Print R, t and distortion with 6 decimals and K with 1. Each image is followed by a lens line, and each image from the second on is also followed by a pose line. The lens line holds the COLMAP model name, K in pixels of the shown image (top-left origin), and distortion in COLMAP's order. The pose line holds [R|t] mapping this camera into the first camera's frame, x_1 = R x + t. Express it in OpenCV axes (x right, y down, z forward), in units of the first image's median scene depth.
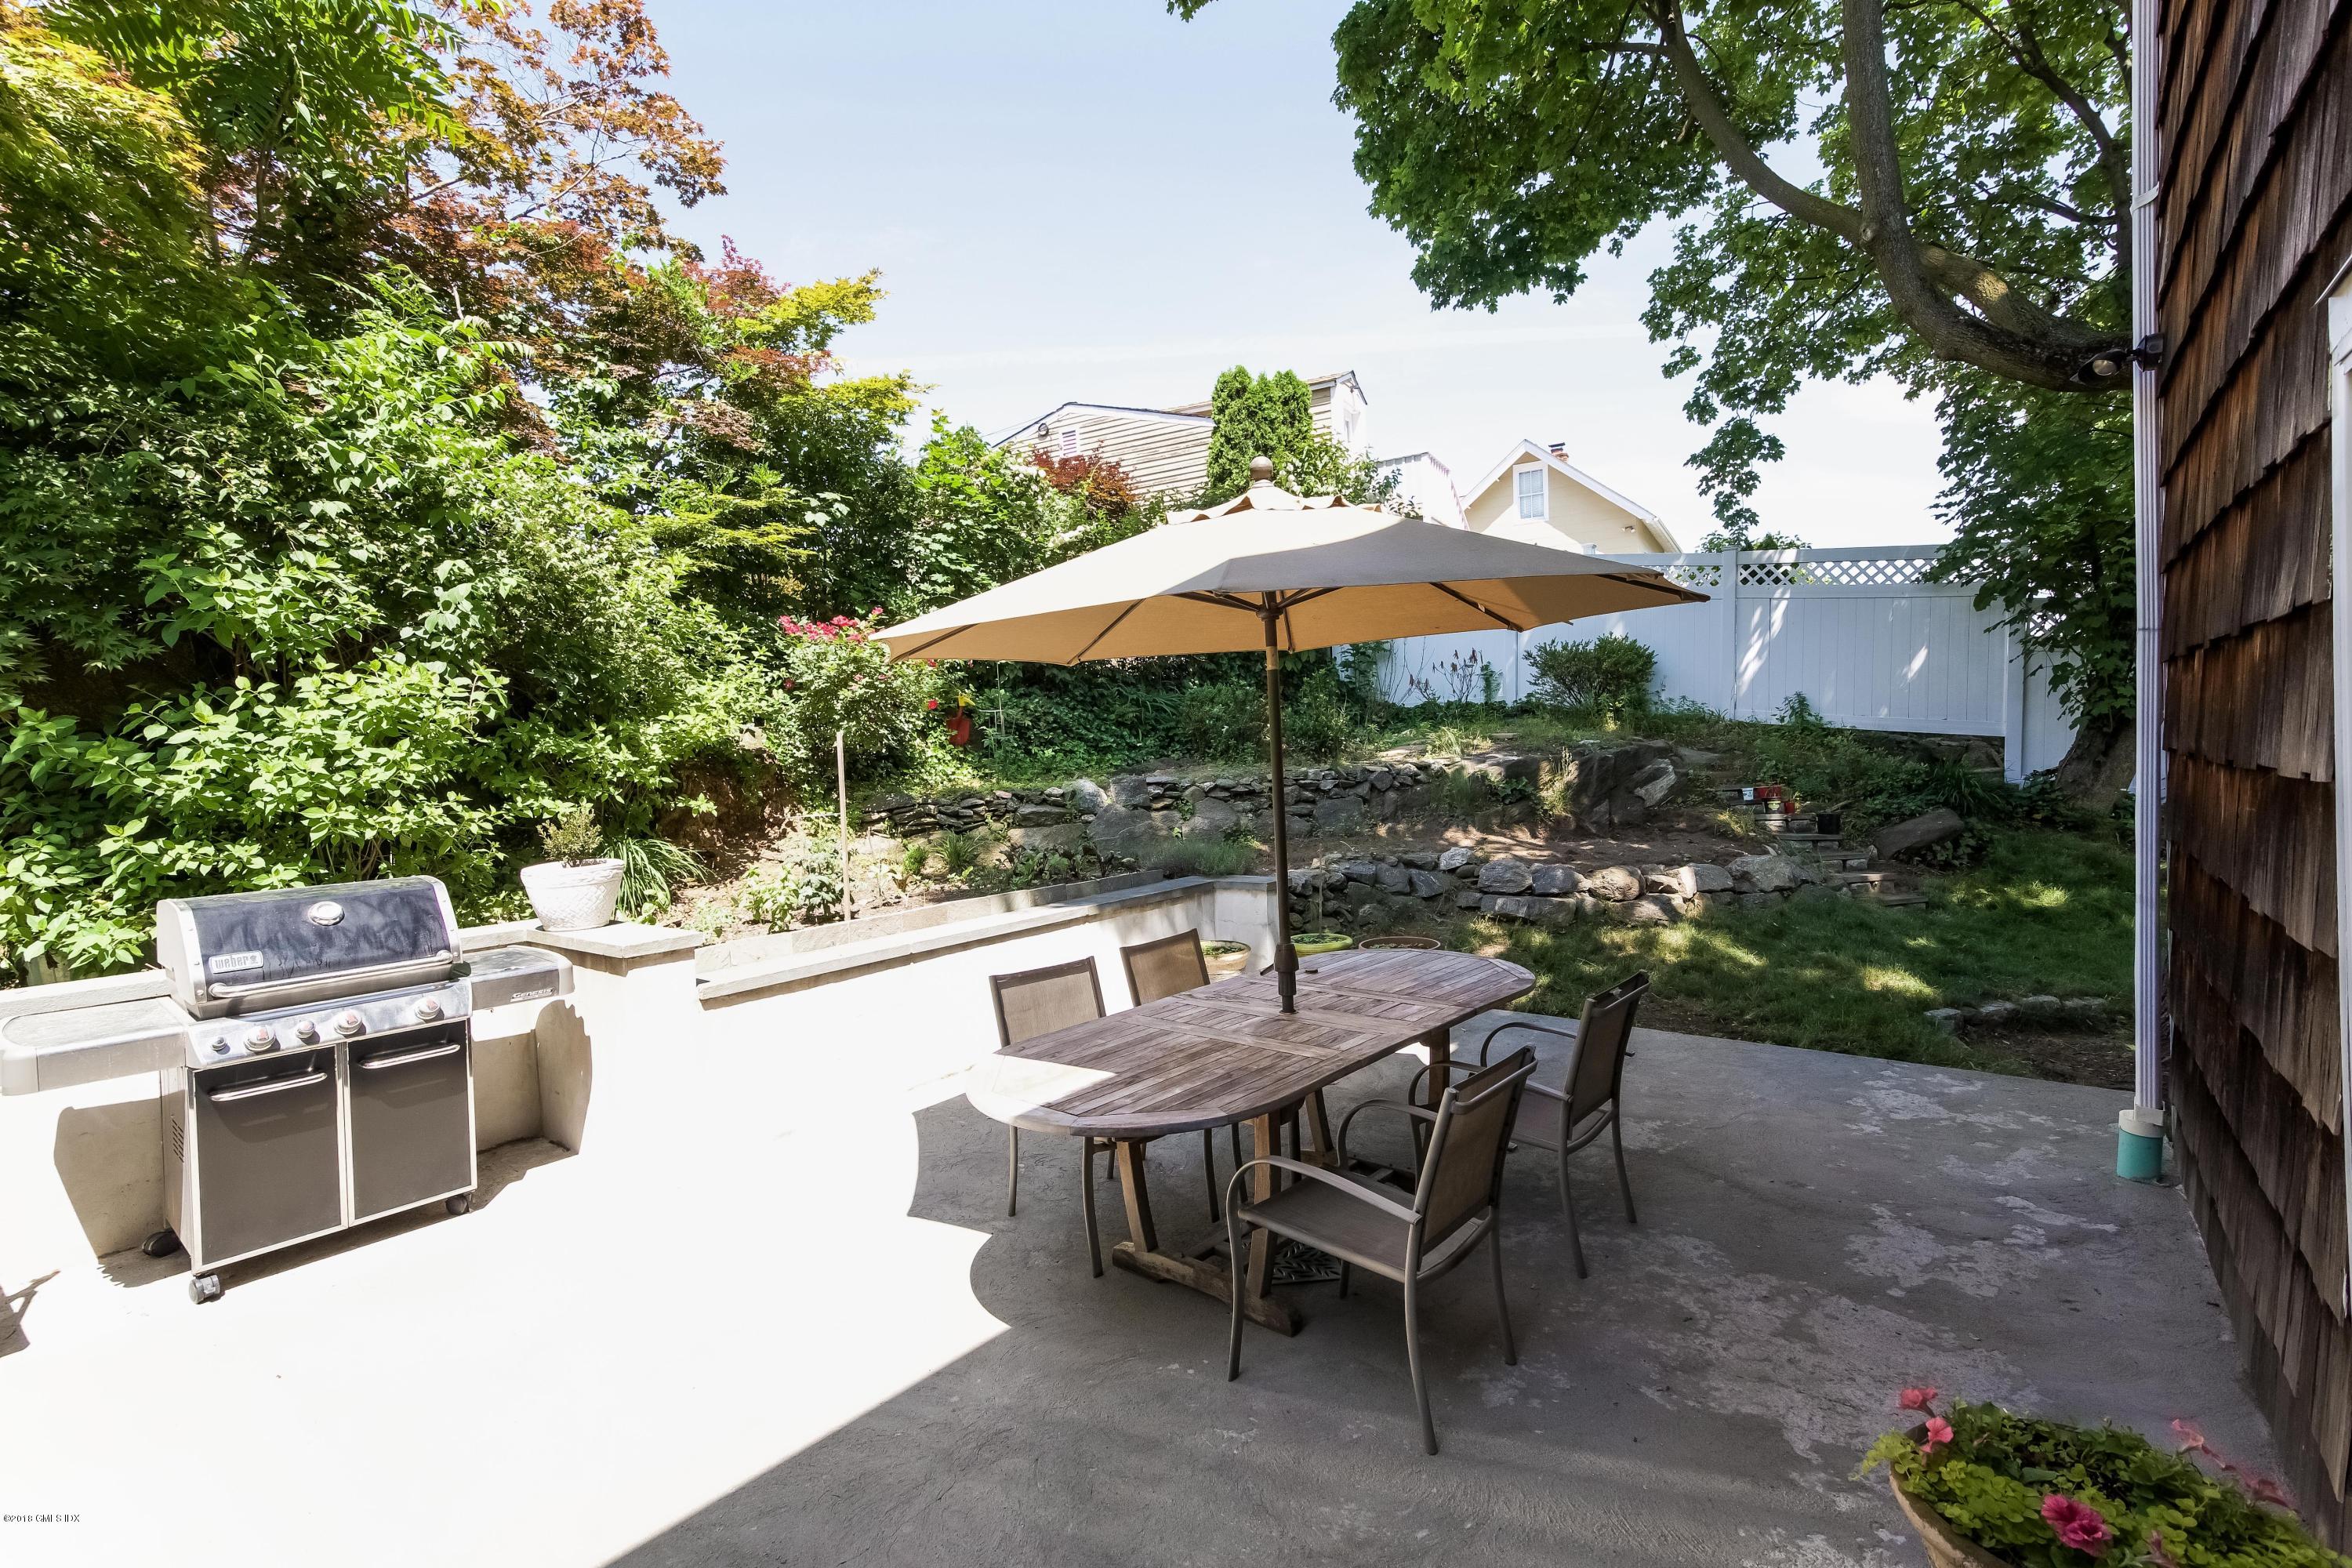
lens RADIAL K [[1070.7, 0, 1194.3], [0, 1070.7, 787.3], [0, 0, 1]] dist [-0.009356, 0.000637]
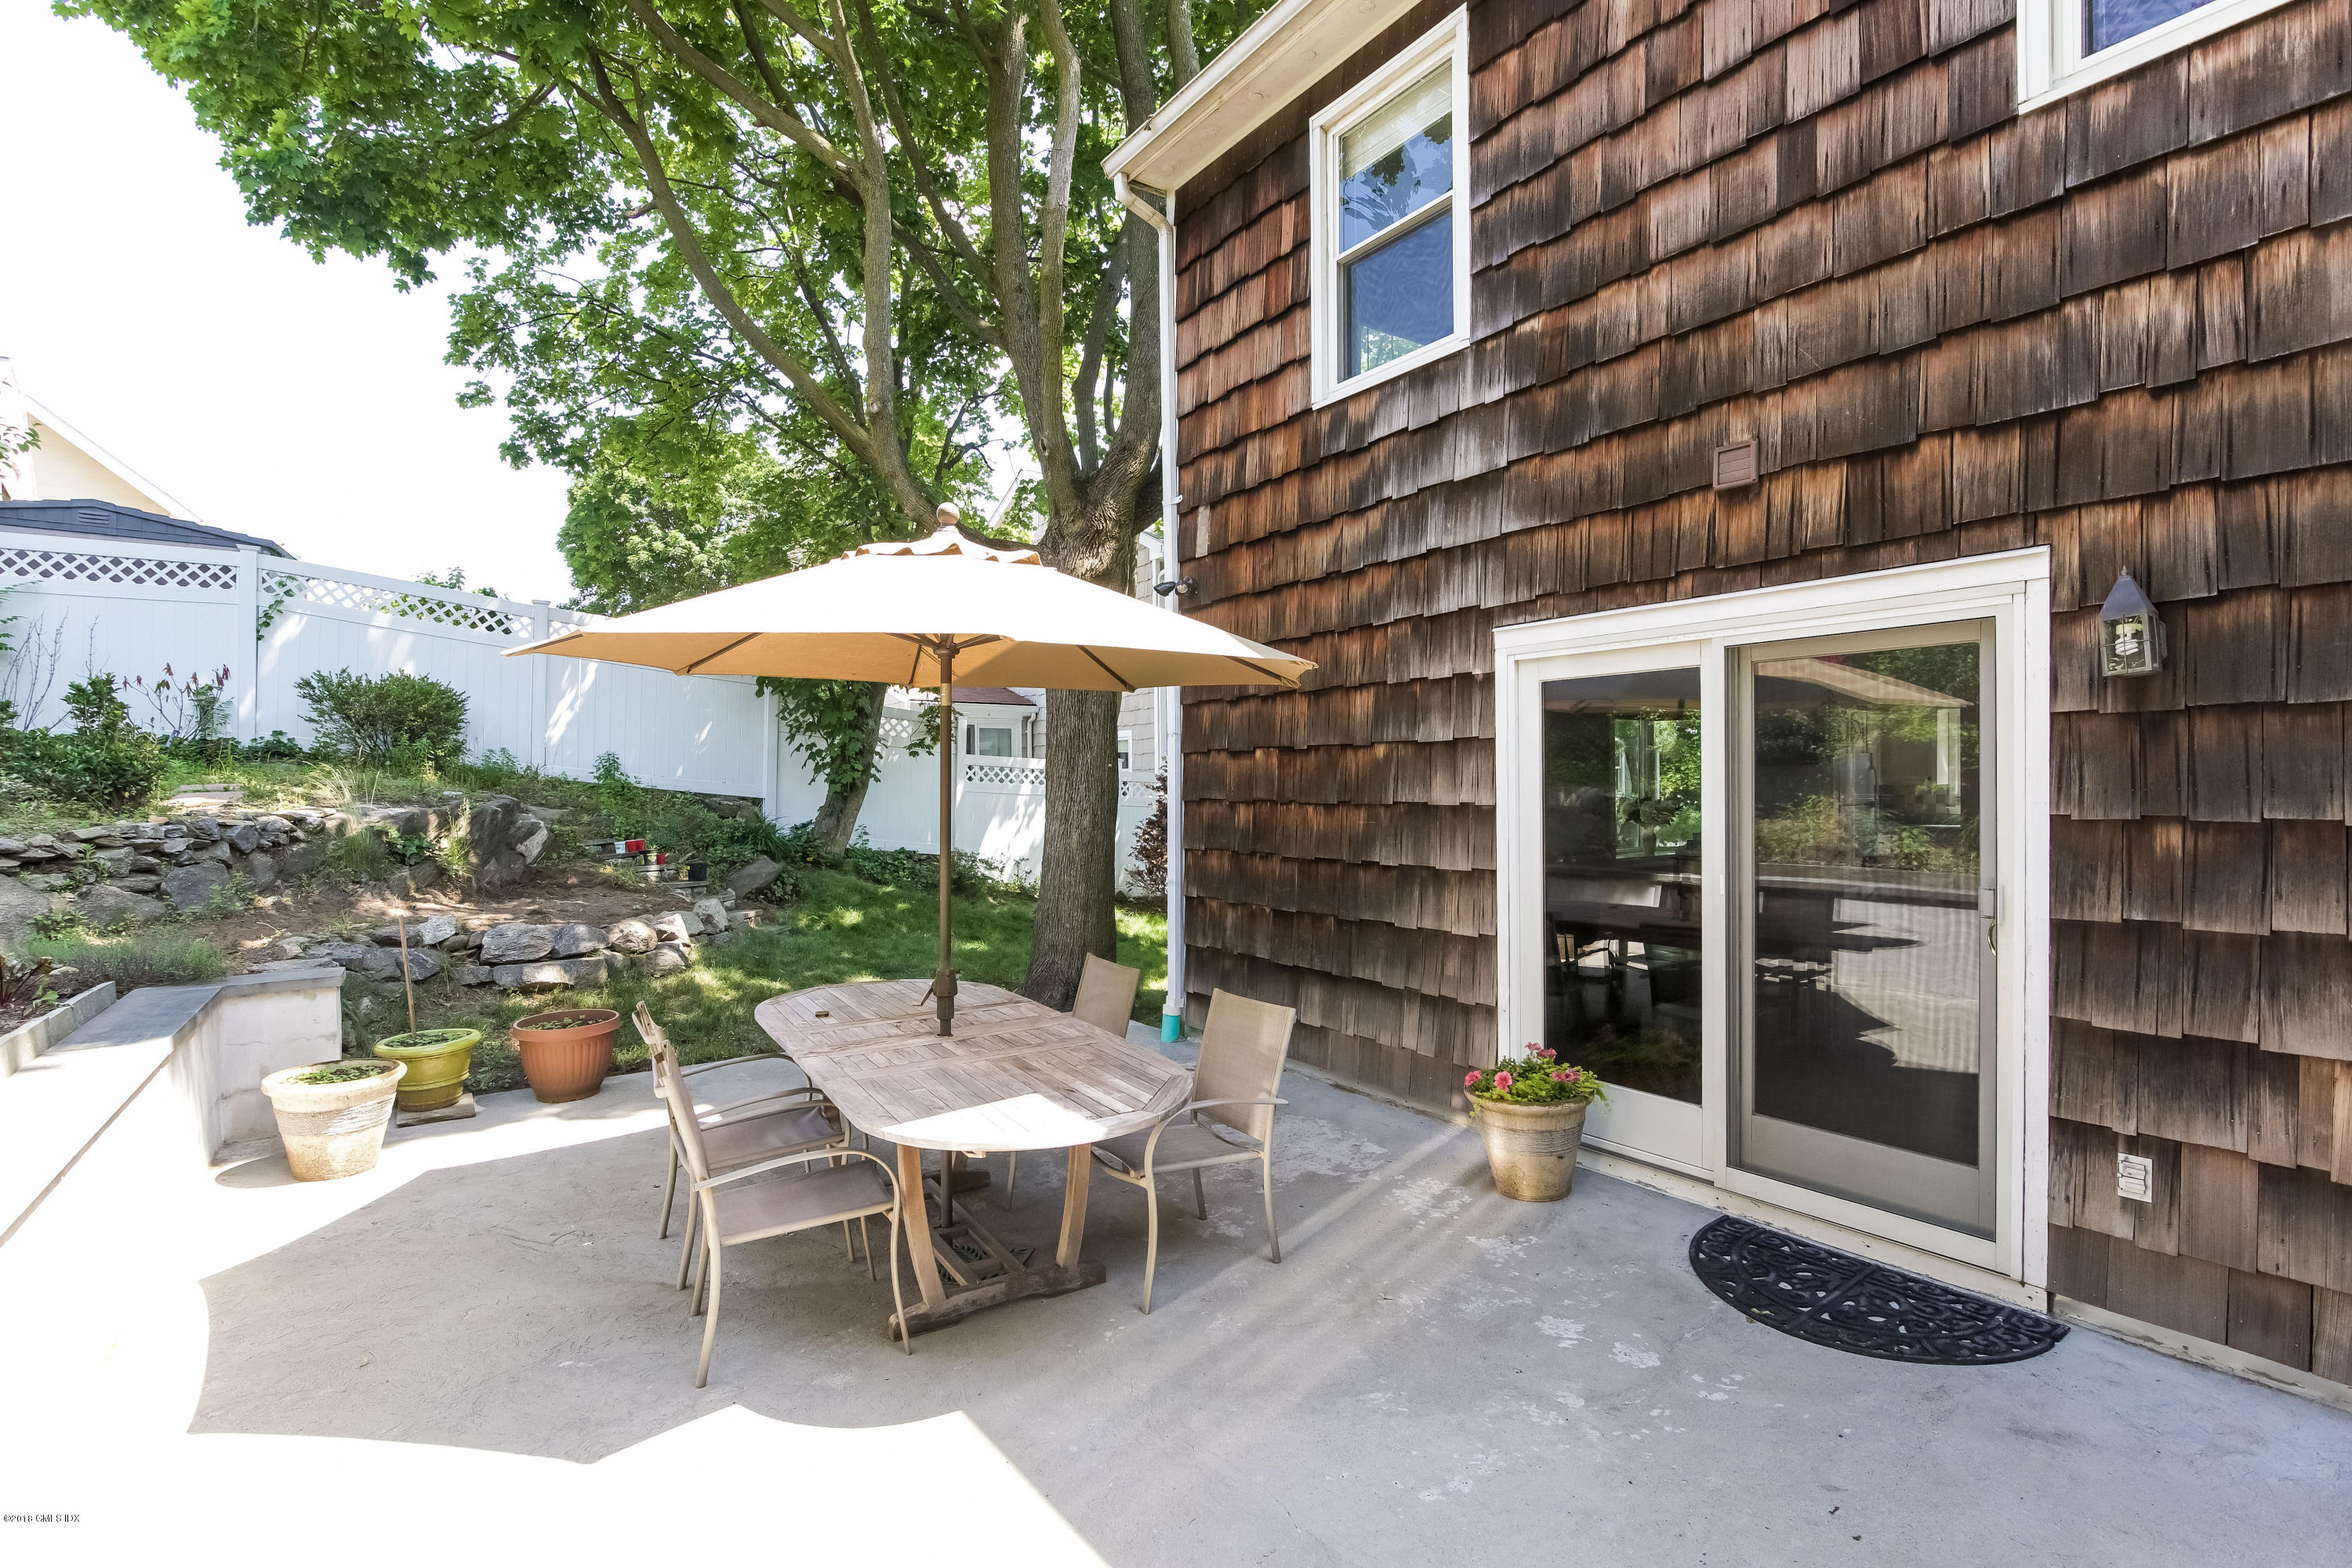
lens RADIAL K [[1070.7, 0, 1184.9], [0, 1070.7, 790.9], [0, 0, 1]] dist [-0.009356, 0.000637]
pose [[0.283466, 0.028923, 0.958546, -0.347922], [0.026845, 0.998914, -0.038080, 0.006091], [-0.958606, 0.036527, 0.282382, 0.187633]]
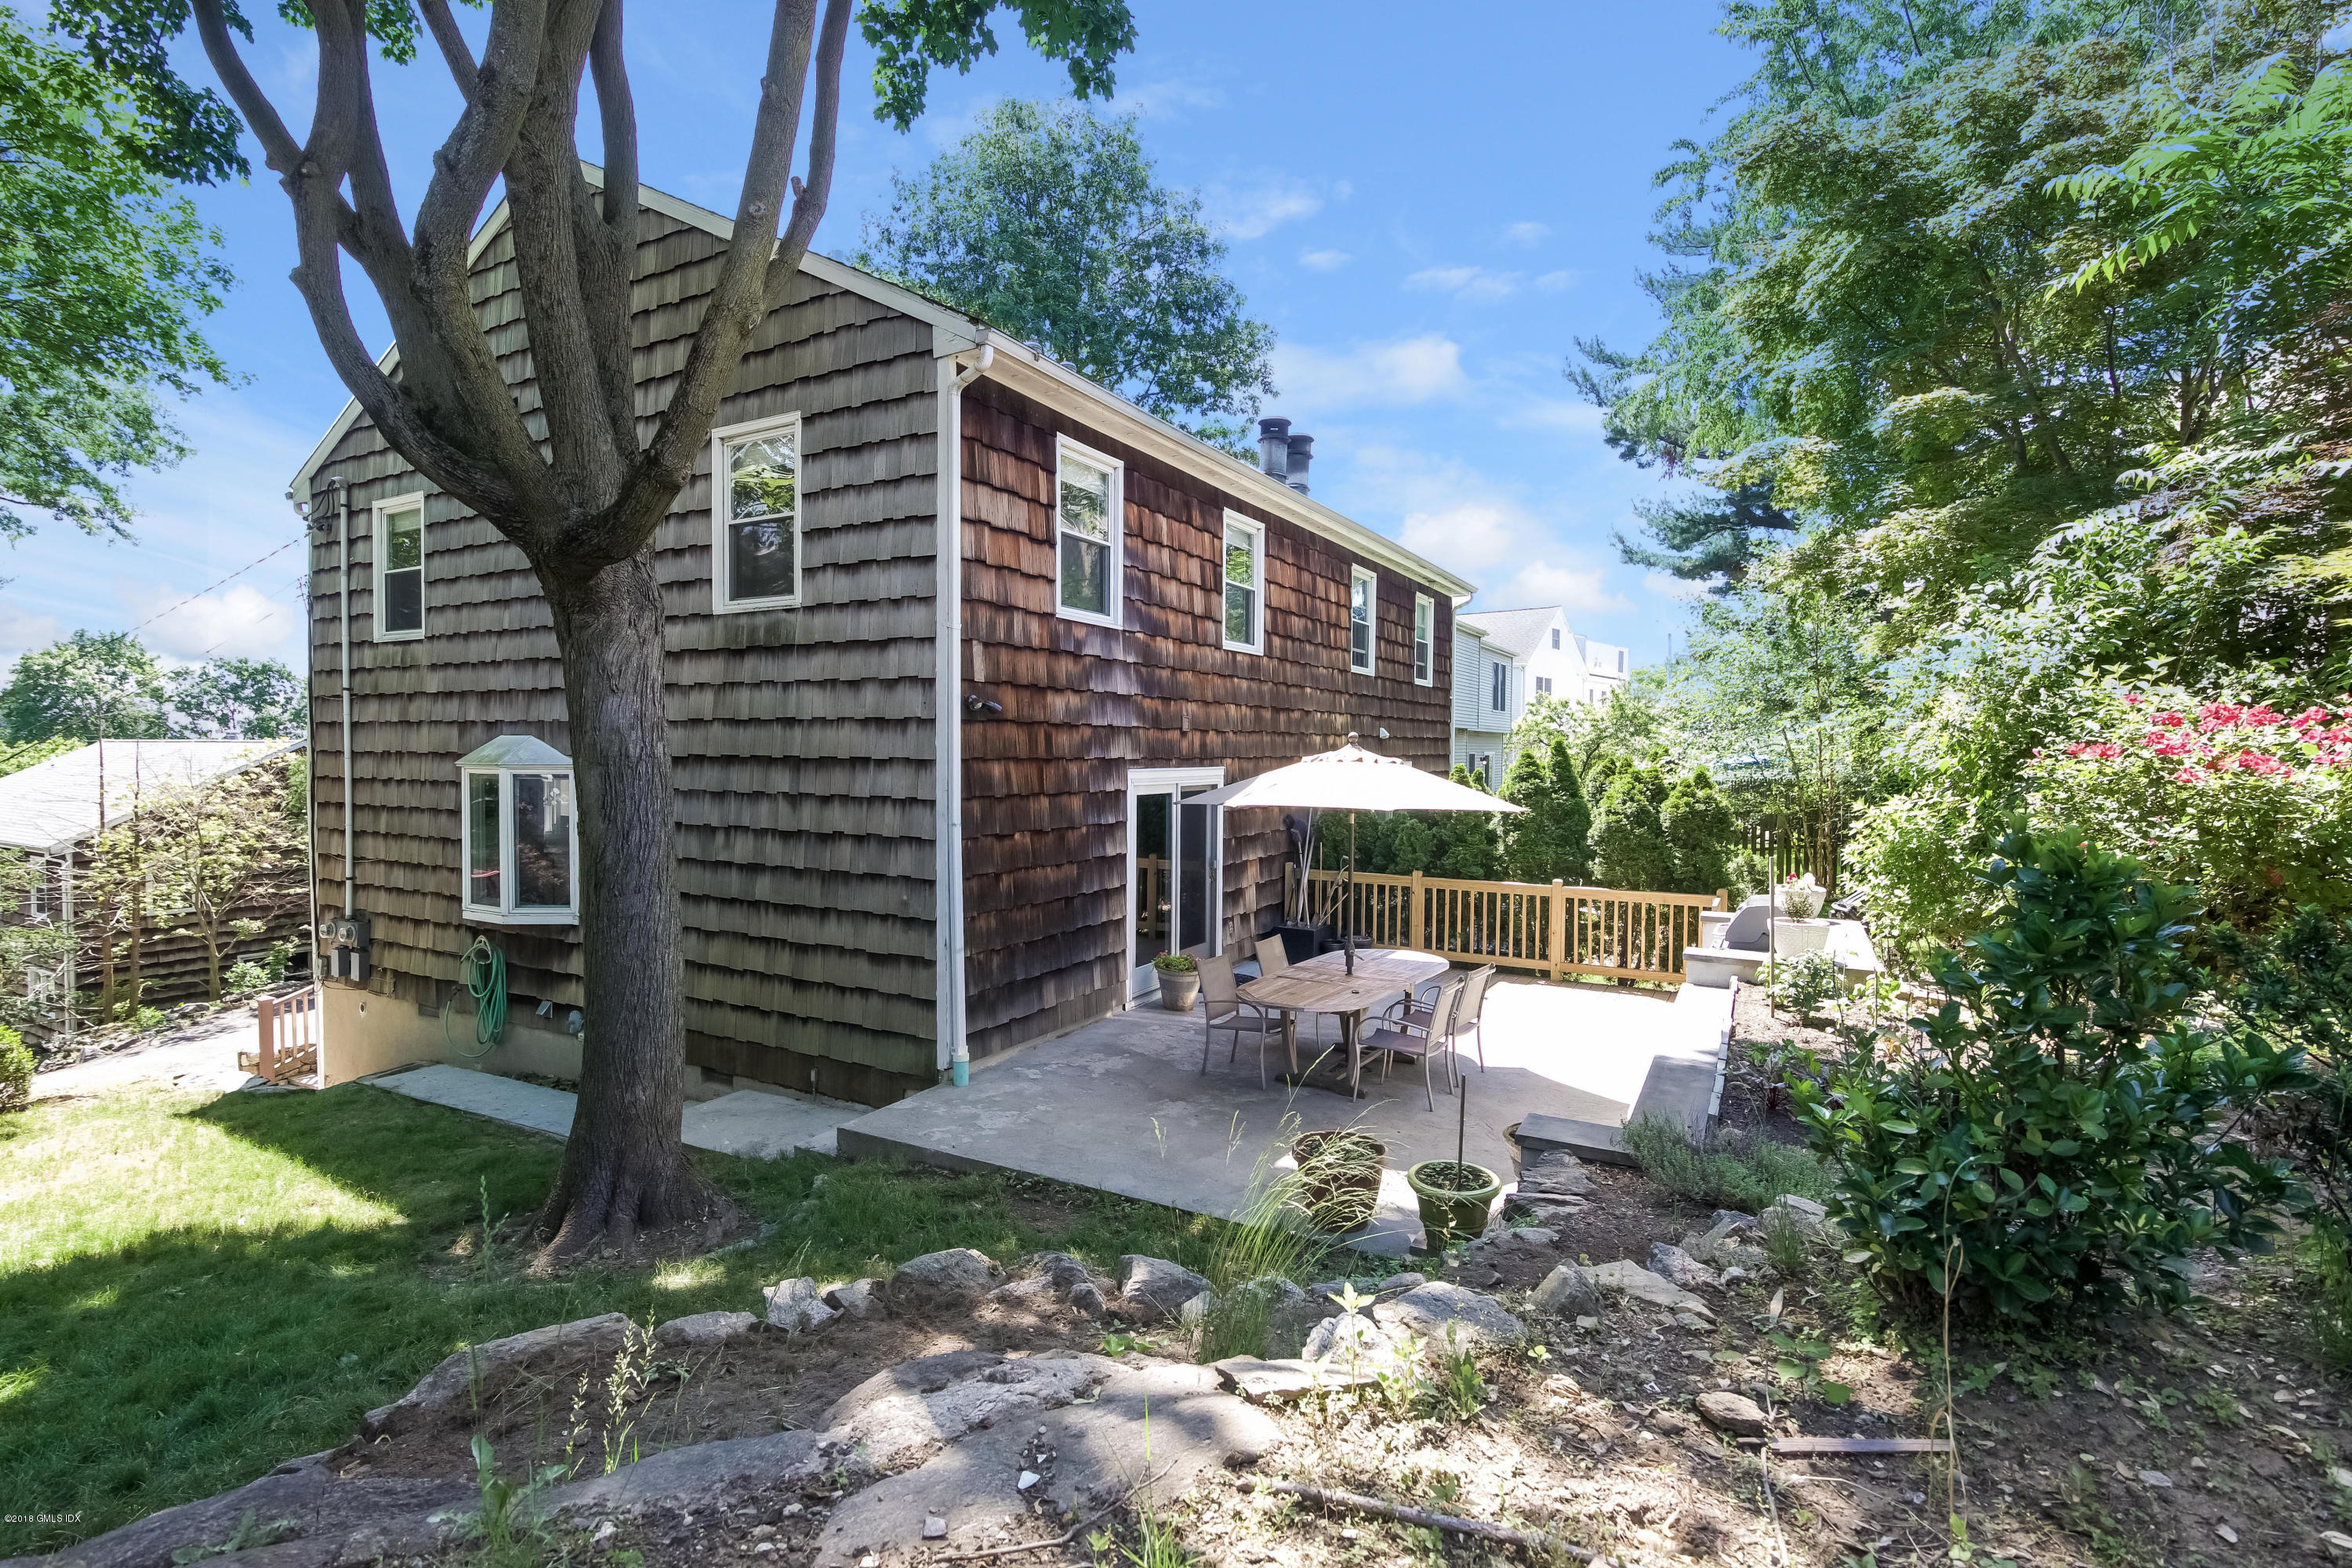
lens RADIAL K [[1070.7, 0, 1156.2], [0, 1070.7, 781.9], [0, 0, 1]] dist [-0.009356, 0.000637]
pose [[-0.991404, 0.040607, -0.124376, 0.310057], [0.033250, 0.997604, 0.060663, -0.143816], [0.126541, 0.056006, -0.990379, 1.296182]]
